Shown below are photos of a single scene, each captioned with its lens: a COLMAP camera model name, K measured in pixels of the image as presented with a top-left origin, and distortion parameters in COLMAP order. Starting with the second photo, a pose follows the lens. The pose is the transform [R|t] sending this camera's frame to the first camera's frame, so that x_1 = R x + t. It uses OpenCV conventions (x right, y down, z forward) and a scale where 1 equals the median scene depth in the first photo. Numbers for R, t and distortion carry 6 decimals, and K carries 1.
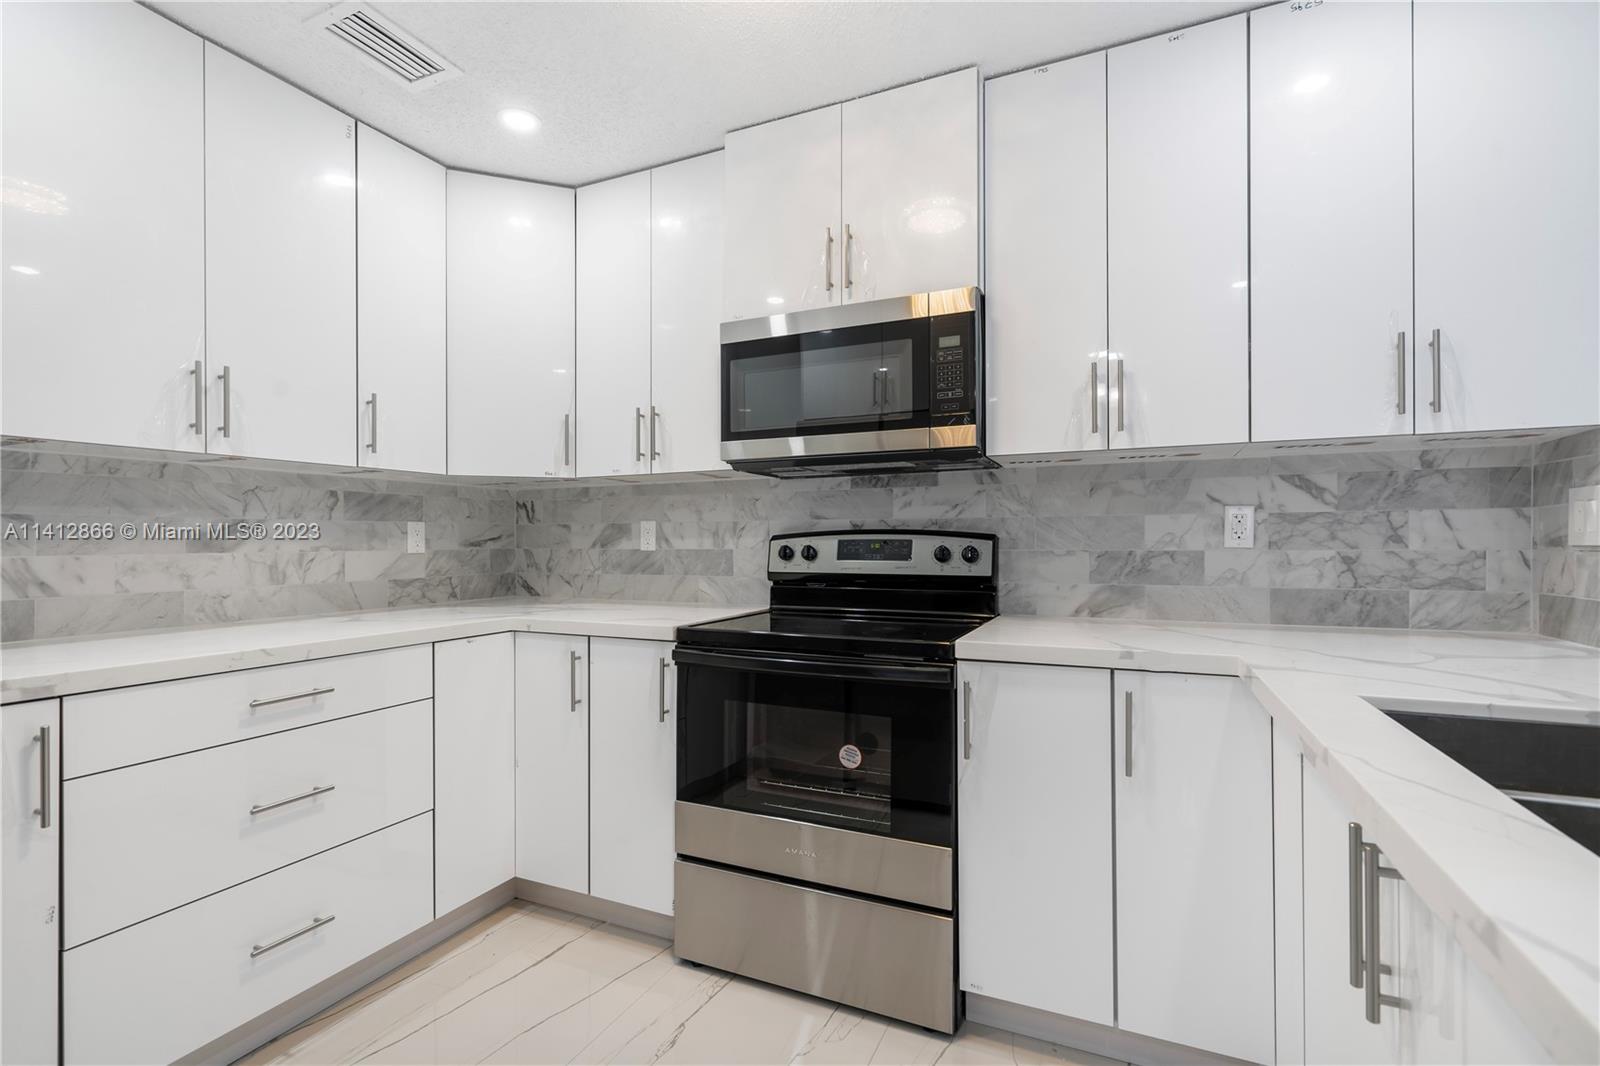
lens RADIAL K [[736.6, 0, 798.3], [0, 736.6, 539.4], [0, 0, 1]] dist [-0.004646, 0.002391]
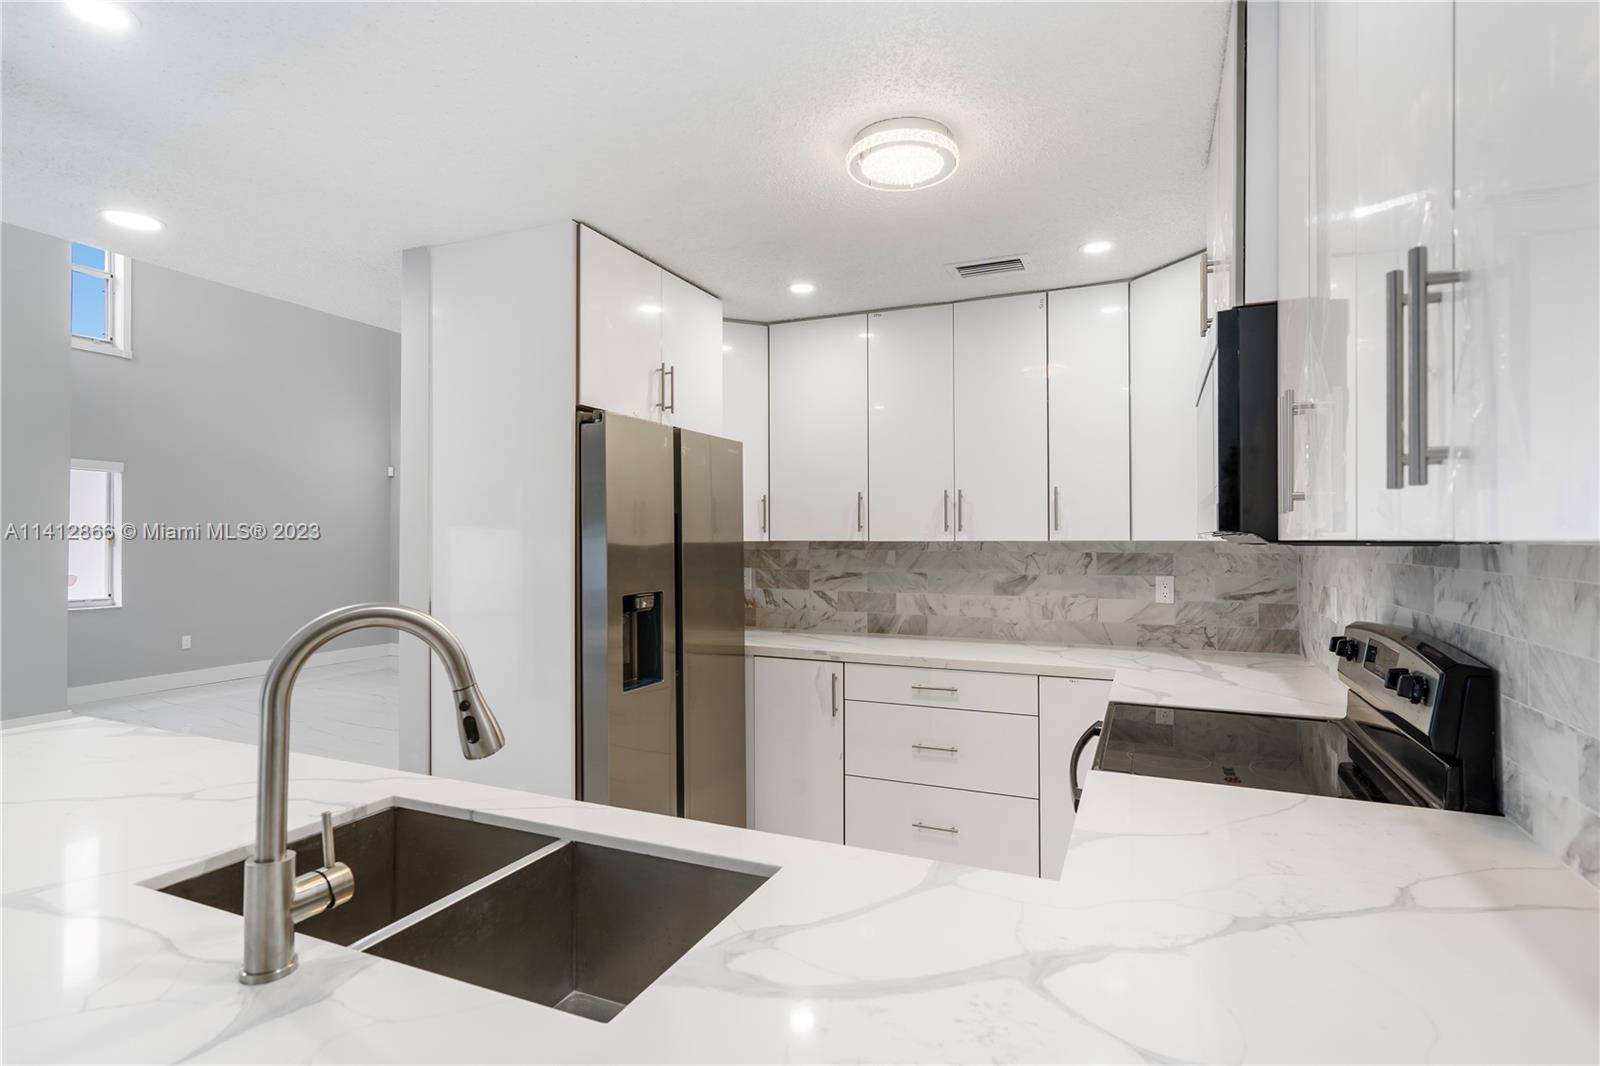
lens RADIAL K [[801.0, 0, 799.1], [0, 801.0, 537.1], [0, 0, 1]] dist [0.002736, 0.000204]
pose [[0.025376, 0.000054, -0.999678, 1.368070], [-0.000031, 1.000000, 0.000053, -0.160726], [0.999678, 0.000030, 0.025376, 0.746067]]
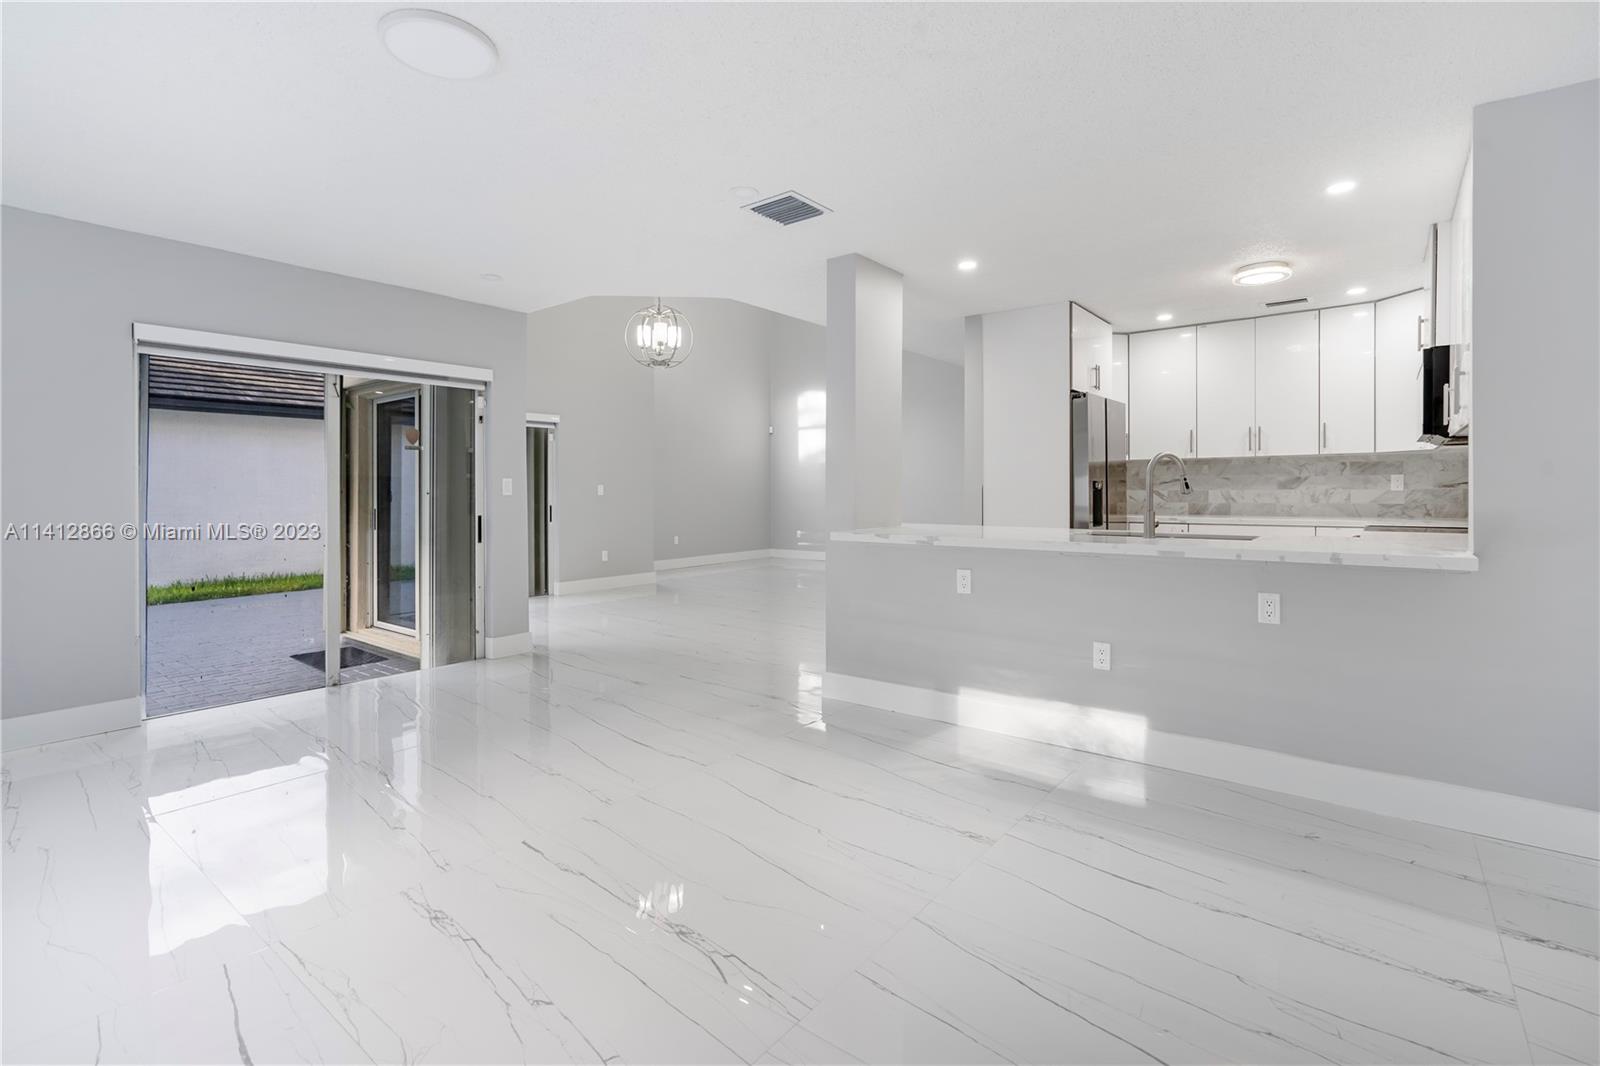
lens RADIAL K [[736.6, 0, 797.5], [0, 736.6, 506.7], [0, 0, 1]] dist [-0.004646, 0.002391]
pose [[-0.228154, 0.028284, -0.973214, 3.234753], [0.010761, 0.999590, 0.026527, -0.013657], [0.973566, -0.004421, -0.228364, -0.166304]]
